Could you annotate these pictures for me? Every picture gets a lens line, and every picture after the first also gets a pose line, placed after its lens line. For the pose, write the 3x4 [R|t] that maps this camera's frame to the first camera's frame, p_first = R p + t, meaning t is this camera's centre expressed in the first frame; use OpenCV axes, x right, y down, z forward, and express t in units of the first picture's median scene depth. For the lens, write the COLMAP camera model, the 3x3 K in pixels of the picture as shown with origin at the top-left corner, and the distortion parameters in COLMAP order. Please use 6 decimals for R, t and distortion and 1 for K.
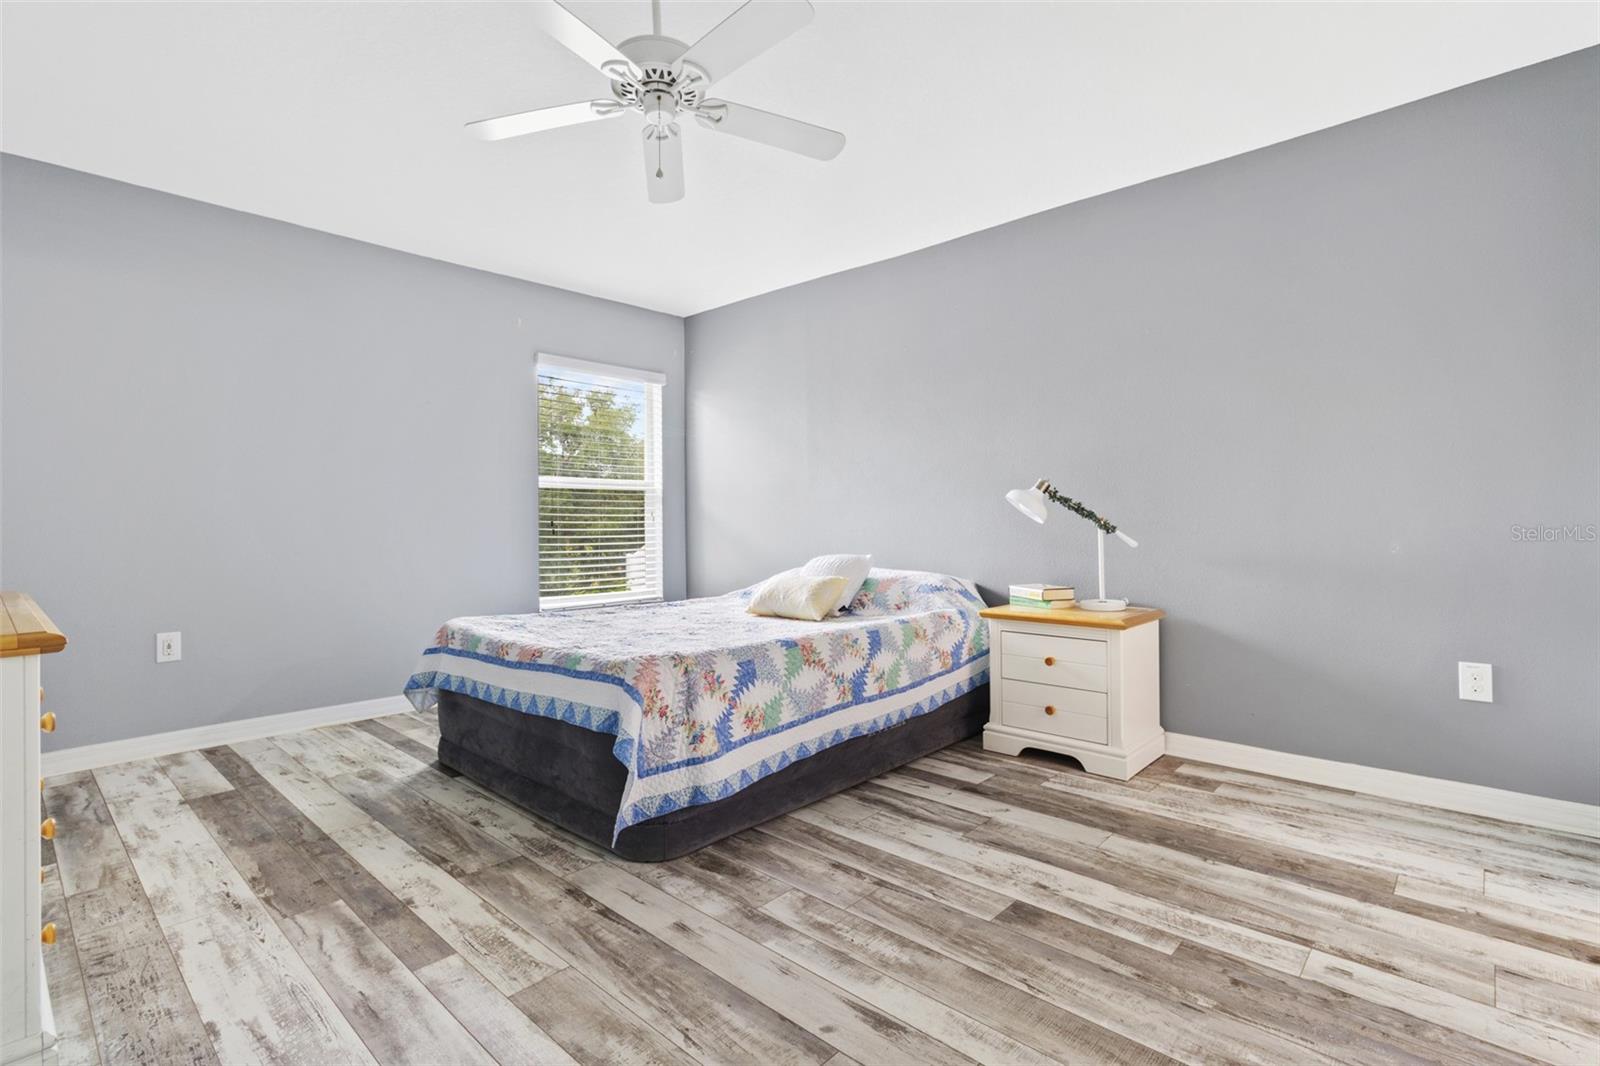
lens RADIAL K [[751.4, 0, 807.6], [0, 751.4, 534.3], [0, 0, 1]] dist [0.004240, -0.000795]
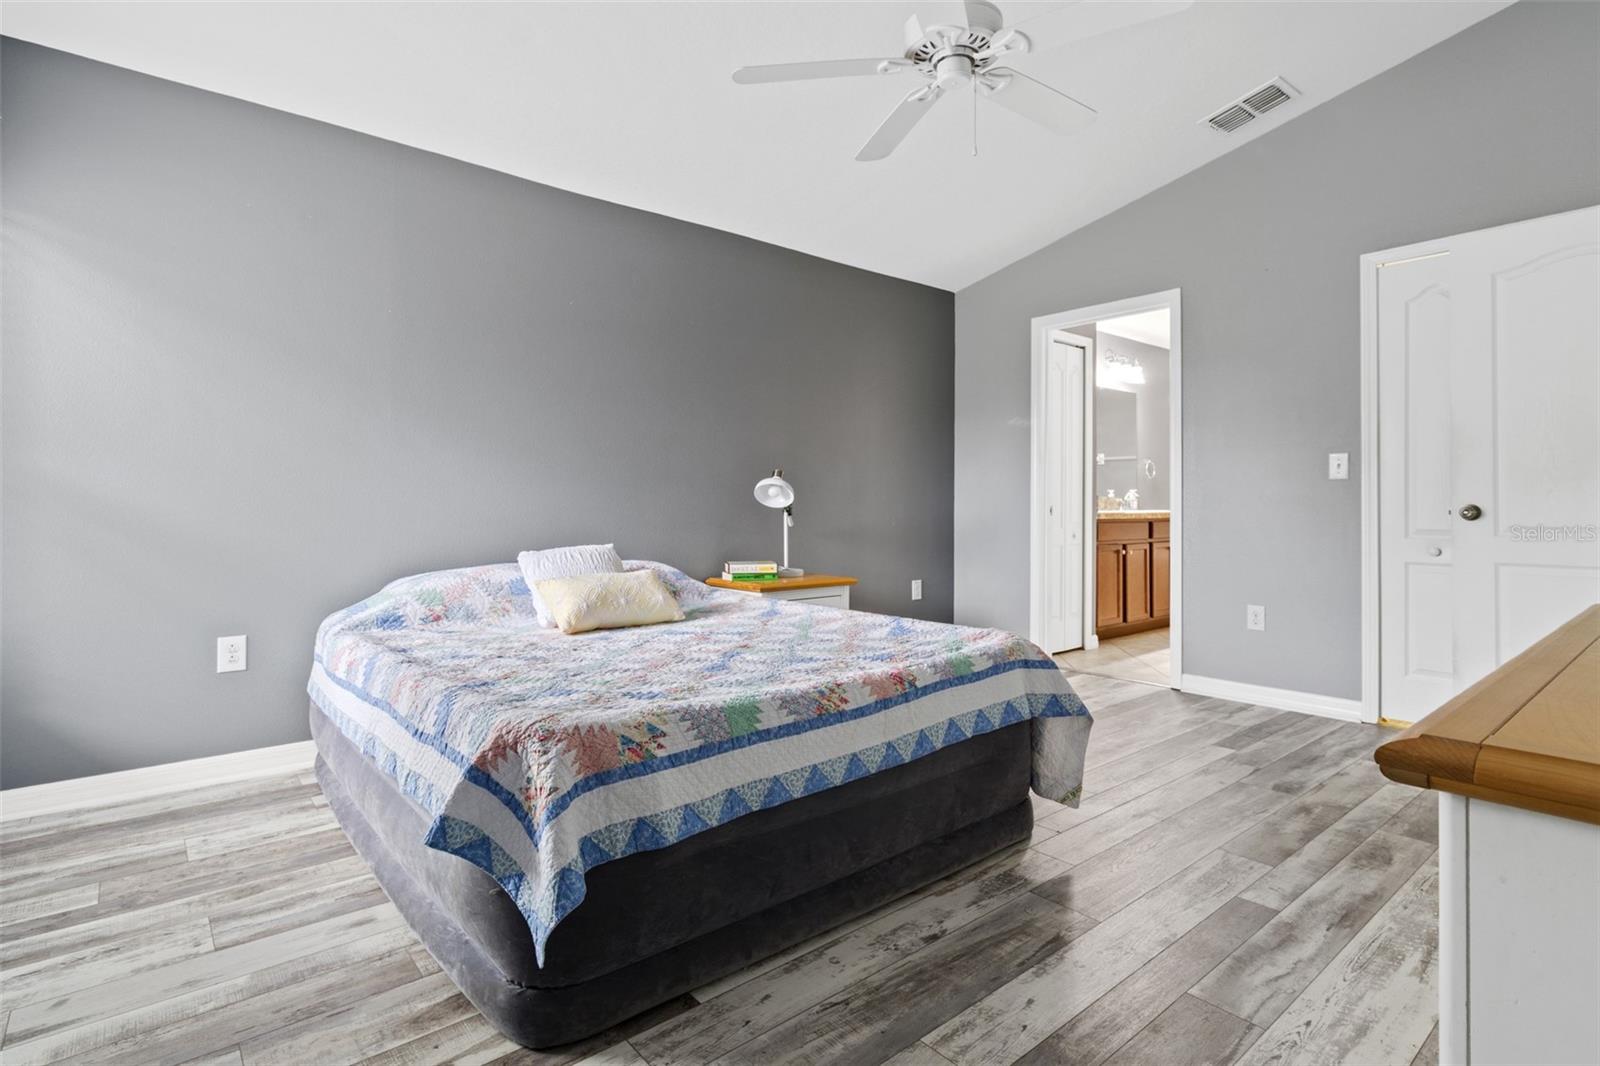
lens RADIAL K [[770.2, 0, 812.3], [0, 770.2, 501.5], [0, 0, 1]] dist [0.002446, -0.000012]
pose [[0.143639, 0.003798, 0.989623, -1.227221], [0.009835, 0.999938, -0.005265, -0.015018], [-0.989581, 0.010489, 0.143593, 1.062005]]
